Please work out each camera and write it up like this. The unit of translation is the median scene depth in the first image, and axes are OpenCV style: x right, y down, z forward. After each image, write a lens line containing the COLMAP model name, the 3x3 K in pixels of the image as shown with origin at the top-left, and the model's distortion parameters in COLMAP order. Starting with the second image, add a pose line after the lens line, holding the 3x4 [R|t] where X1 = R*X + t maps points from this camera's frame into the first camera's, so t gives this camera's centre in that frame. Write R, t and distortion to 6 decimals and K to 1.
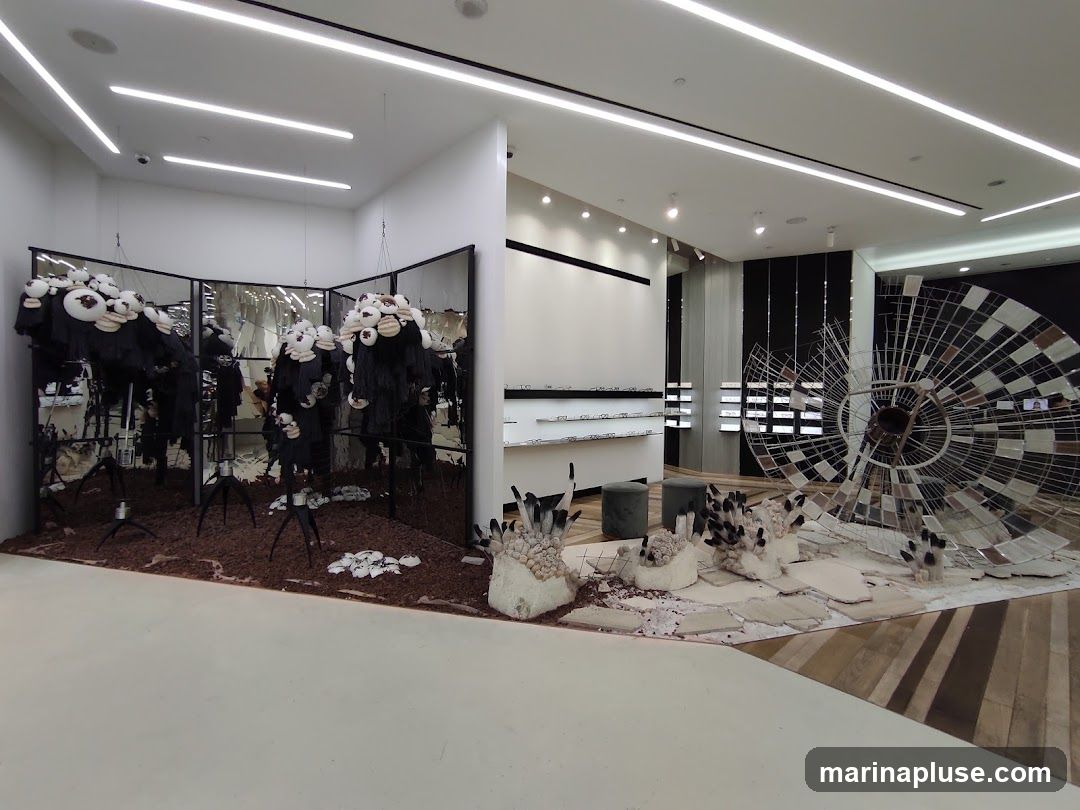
lens RADIAL K [[488.1, 0, 551.0], [0, 488.1, 405.2], [0, 0, 1]] dist [-0.023399, 0.007535]
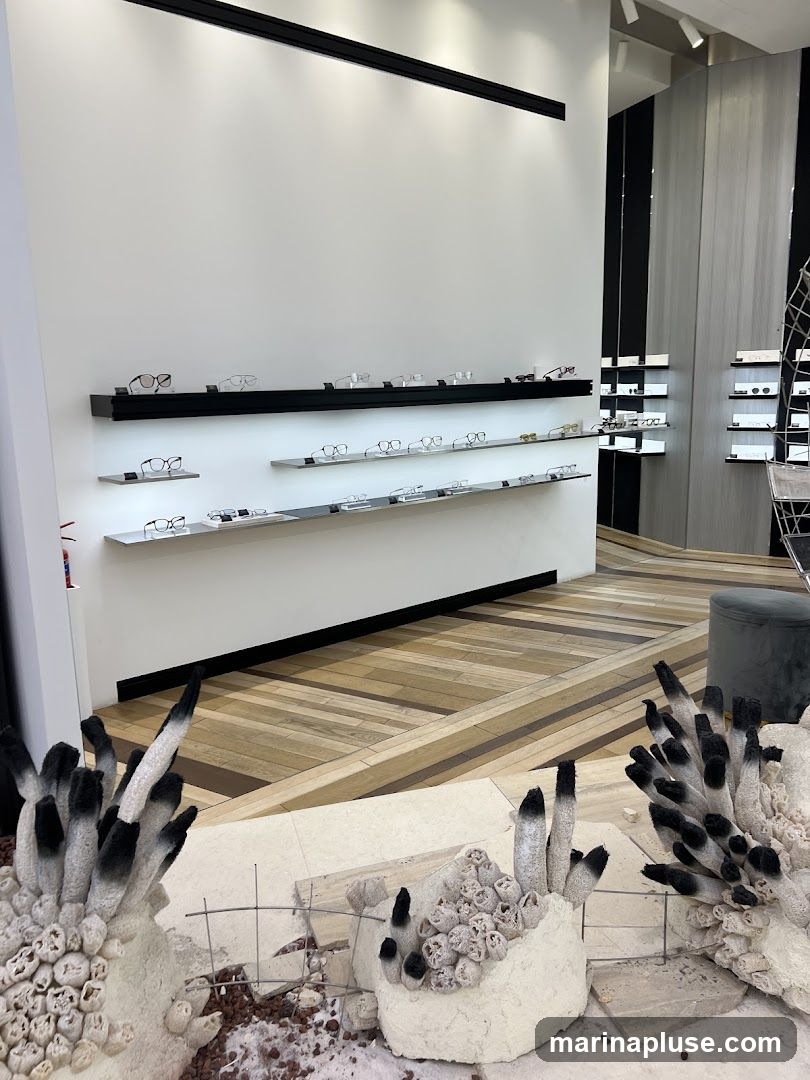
lens RADIAL K [[820.7, 0, 405.7], [0, 820.7, 542.5], [0, 0, 1]] dist [0.035386, -0.032945]
pose [[0.997930, -0.021496, -0.060613, 0.163133], [0.031525, 0.984990, 0.169706, -0.021722], [0.056055, -0.171265, 0.983629, 0.375476]]
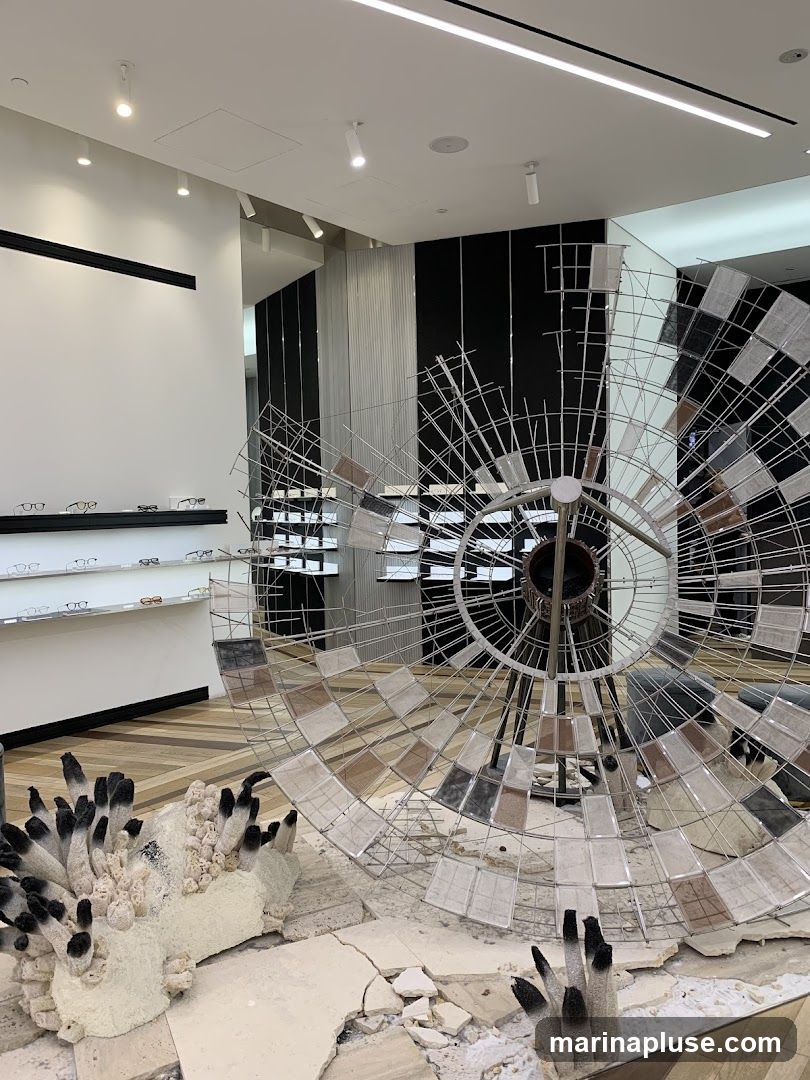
lens RADIAL K [[820.7, 0, 405.8], [0, 820.7, 538.2], [0, 0, 1]] dist [0.035386, -0.032945]
pose [[0.989061, -0.037071, 0.142776, 0.448032], [0.034159, 0.999156, 0.022793, -0.018847], [-0.143500, -0.017667, 0.989493, 0.259154]]
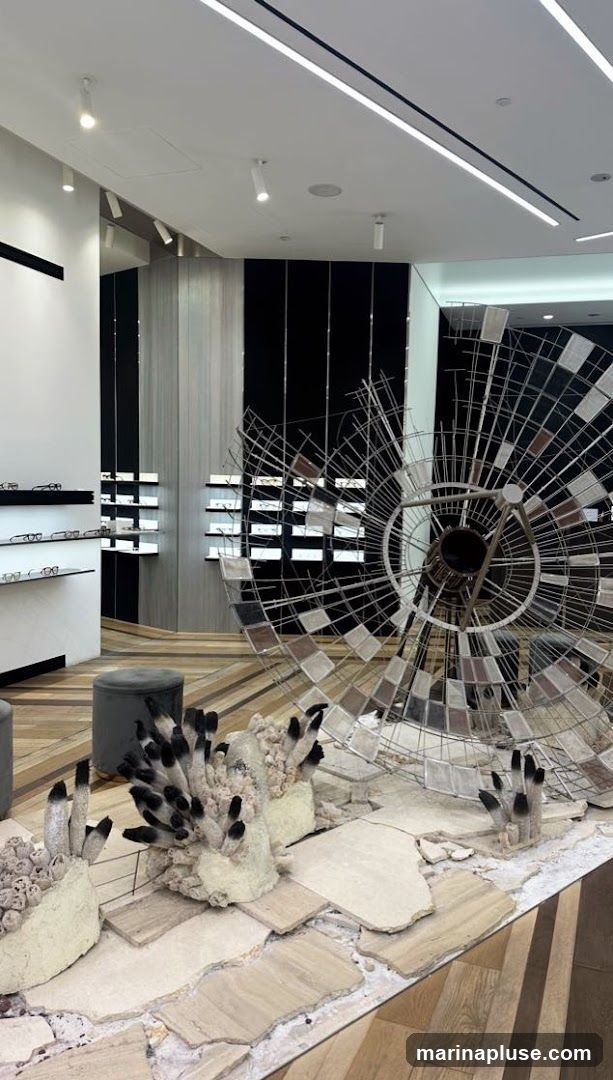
lens RADIAL K [[772.2, 0, 345.1], [0, 772.2, 551.5], [0, 0, 1]] dist [0.066056, -0.041123]
pose [[0.888722, -0.025263, 0.457749, 0.133944], [-0.004382, 0.997967, 0.063586, -0.027263], [-0.458425, -0.058516, 0.886805, 0.209269]]
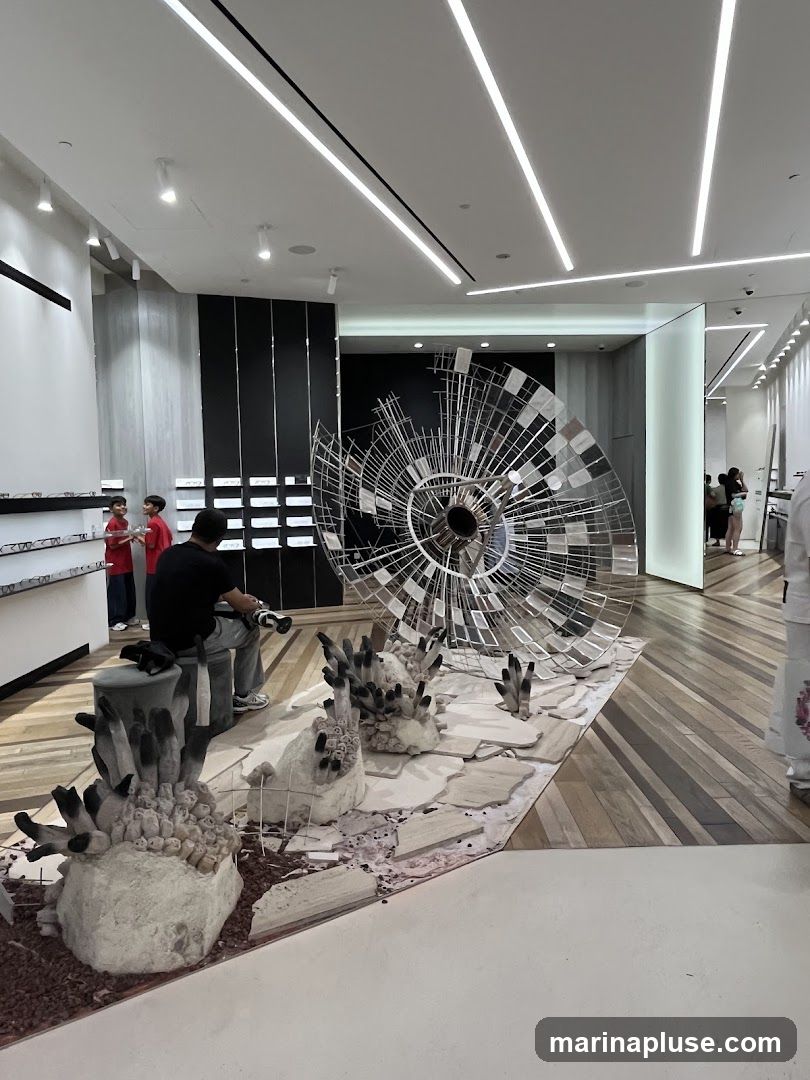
lens RADIAL K [[716.2, 0, 413.6], [0, 716.2, 539.6], [0, 0, 1]] dist [-0.001982, -0.002632]
pose [[0.679700, -0.075924, 0.729550, -0.249225], [0.046232, 0.997085, 0.060693, -0.015854], [-0.732031, -0.007525, 0.681229, 0.208516]]
